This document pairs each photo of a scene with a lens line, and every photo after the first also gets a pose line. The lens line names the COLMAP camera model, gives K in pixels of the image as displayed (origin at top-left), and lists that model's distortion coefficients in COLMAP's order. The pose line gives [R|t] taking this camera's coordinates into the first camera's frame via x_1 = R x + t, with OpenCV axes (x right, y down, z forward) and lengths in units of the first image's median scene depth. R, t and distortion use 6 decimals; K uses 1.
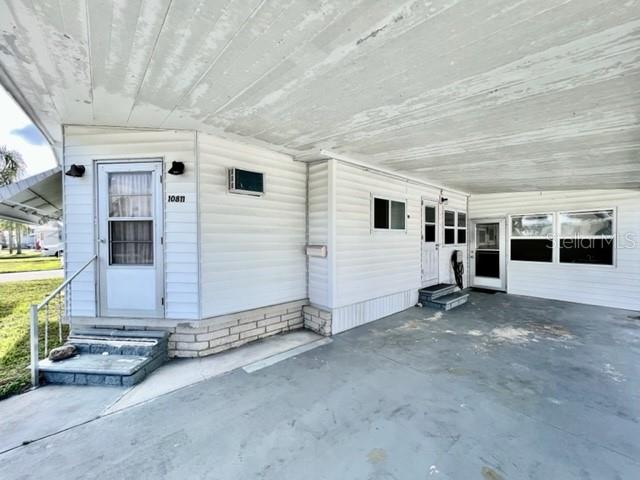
lens RADIAL K [[255.1, 0, 320.8], [0, 255.1, 239.1], [0, 0, 1]] dist [0.000037, 0.000364]
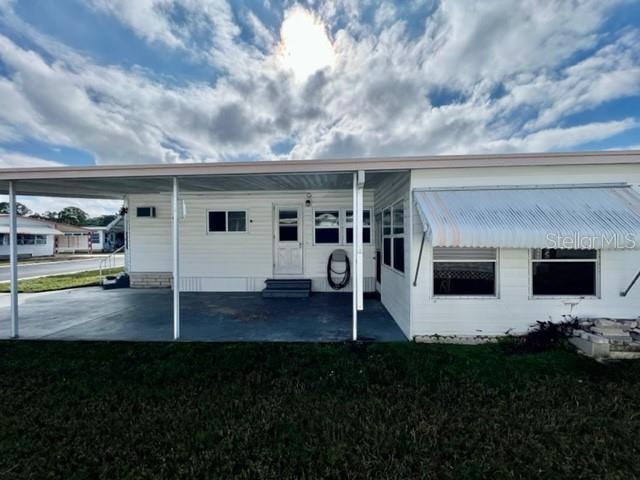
lens RADIAL K [[255.1, 0, 322.2], [0, 255.1, 241.6], [0, 0, 1]] dist [0.000037, 0.000364]
pose [[0.709171, -0.000746, -0.705037, 1.864328], [-0.000092, 0.999999, -0.001151, 0.021420], [0.705037, 0.000881, 0.709170, 0.410898]]
